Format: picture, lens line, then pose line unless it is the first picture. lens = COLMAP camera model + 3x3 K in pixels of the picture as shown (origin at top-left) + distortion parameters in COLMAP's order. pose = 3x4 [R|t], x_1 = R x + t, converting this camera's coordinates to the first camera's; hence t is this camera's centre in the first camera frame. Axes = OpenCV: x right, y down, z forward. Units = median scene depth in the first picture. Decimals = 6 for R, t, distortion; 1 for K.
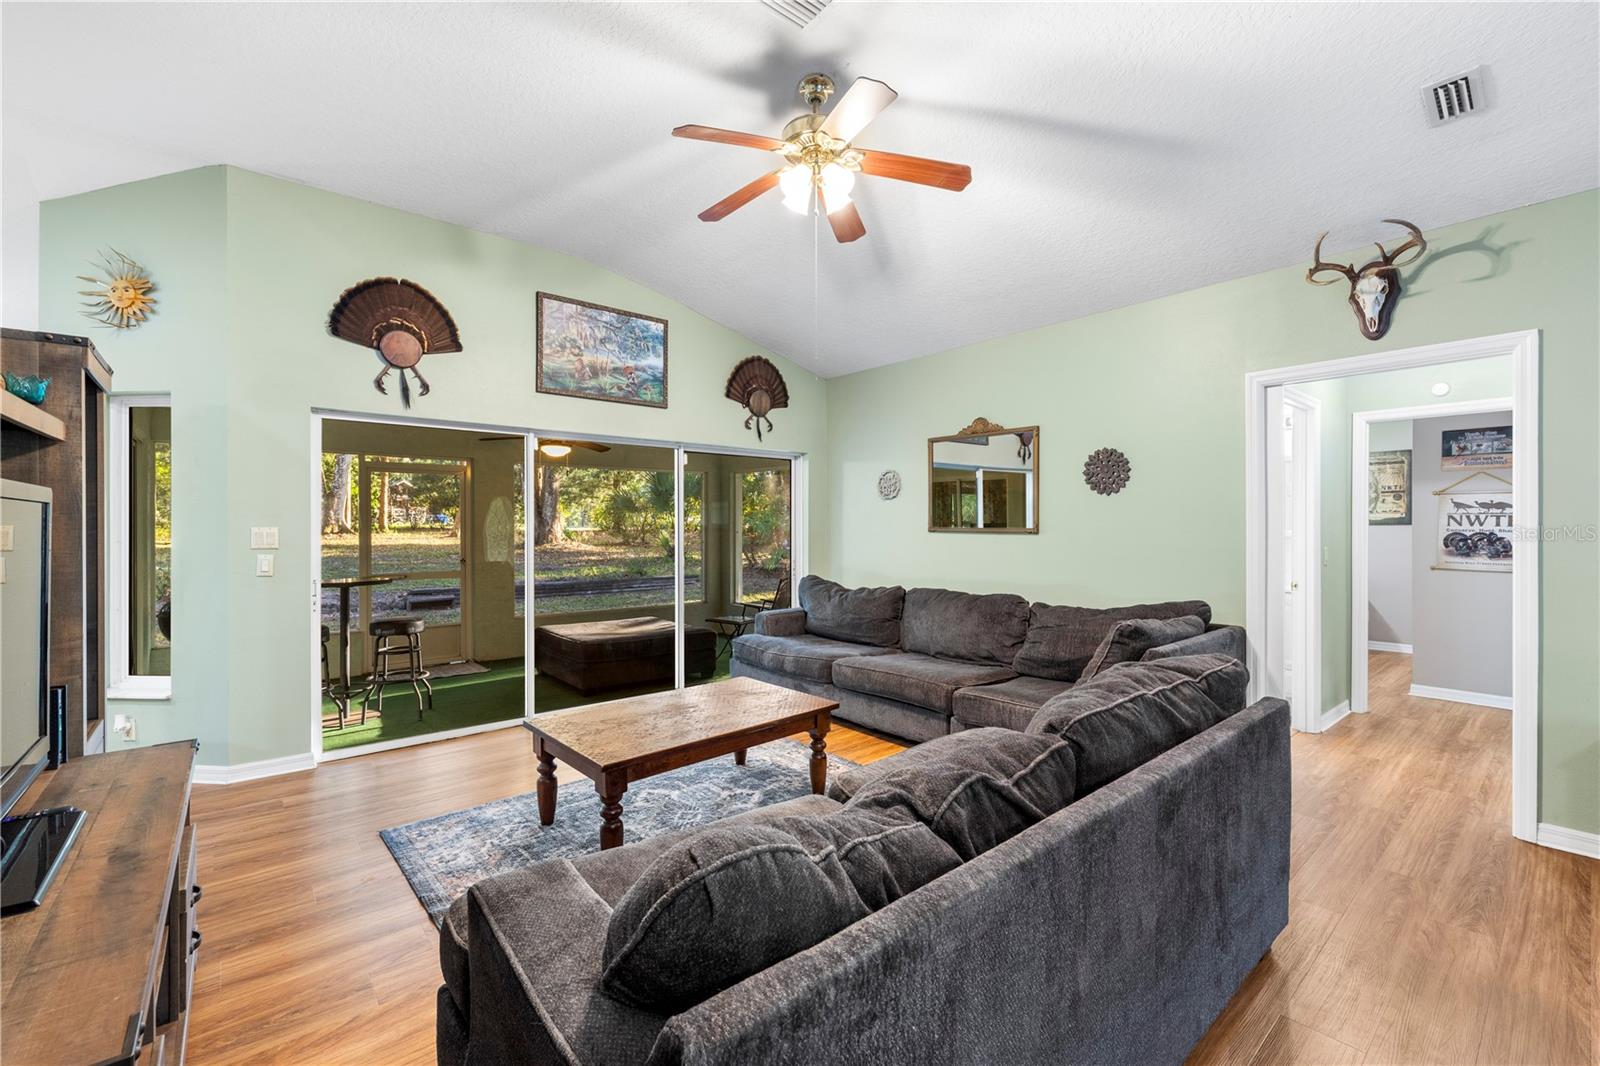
lens RADIAL K [[673.0, 0, 795.6], [0, 673.0, 529.6], [0, 0, 1]] dist [0.001783, -0.001357]
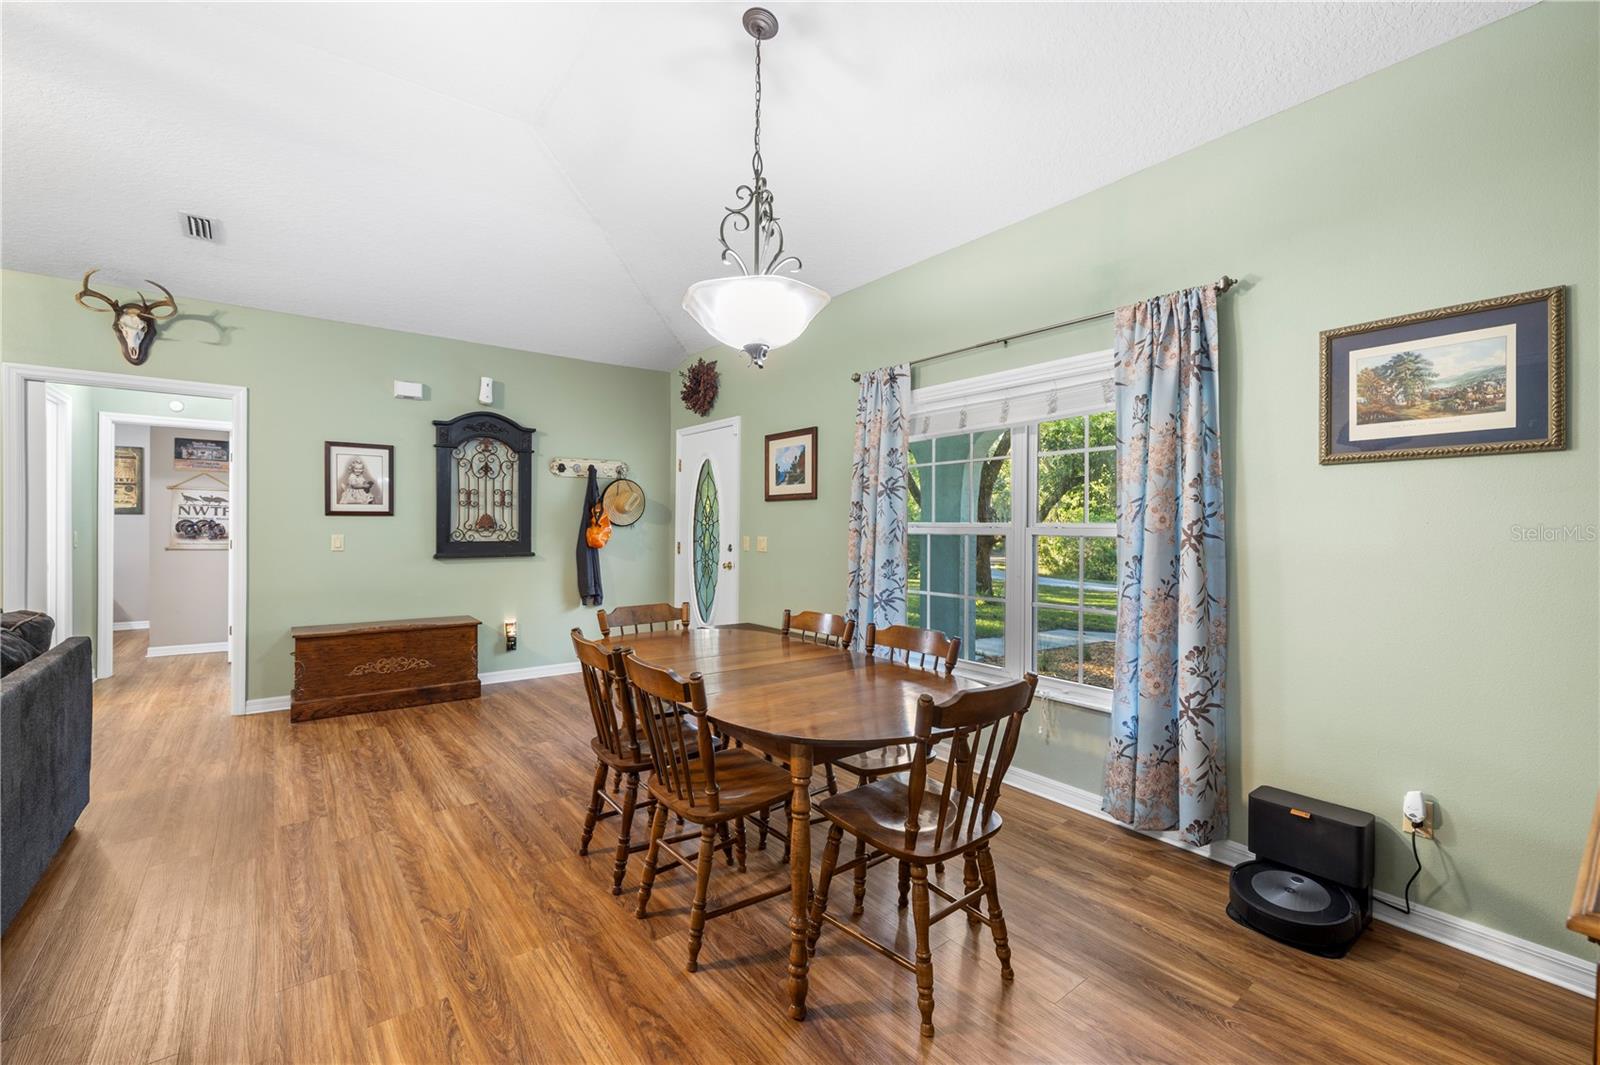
lens RADIAL K [[673.0, 0, 798.7], [0, 673.0, 528.4], [0, 0, 1]] dist [0.001783, -0.001357]
pose [[0.039570, -0.002476, 0.999214, -0.275999], [-0.004931, 0.999984, 0.002673, 0.013437], [-0.999205, -0.005032, 0.039557, -0.232561]]
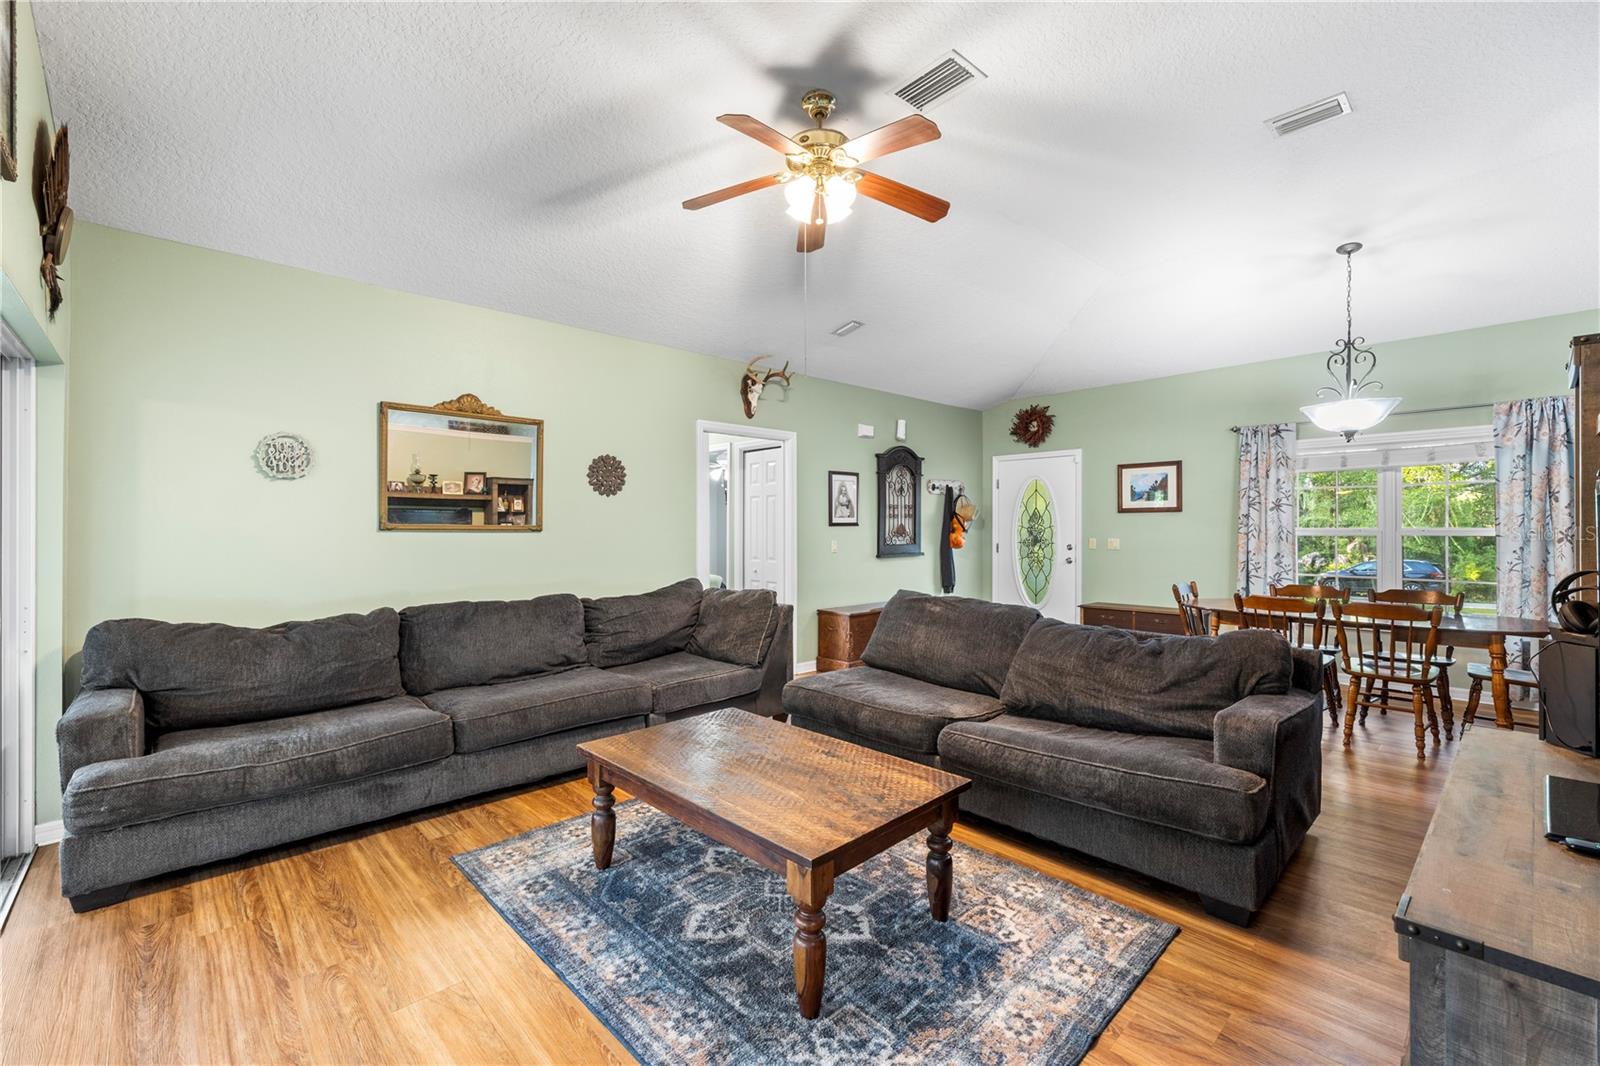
lens RADIAL K [[673.0, 0, 794.1], [0, 673.0, 532.2], [0, 0, 1]] dist [0.001783, -0.001357]
pose [[-0.047023, -0.006800, 0.998871, -0.690108], [0.004018, 0.999967, 0.006996, 0.001756], [-0.998886, 0.004343, -0.046995, 0.743084]]
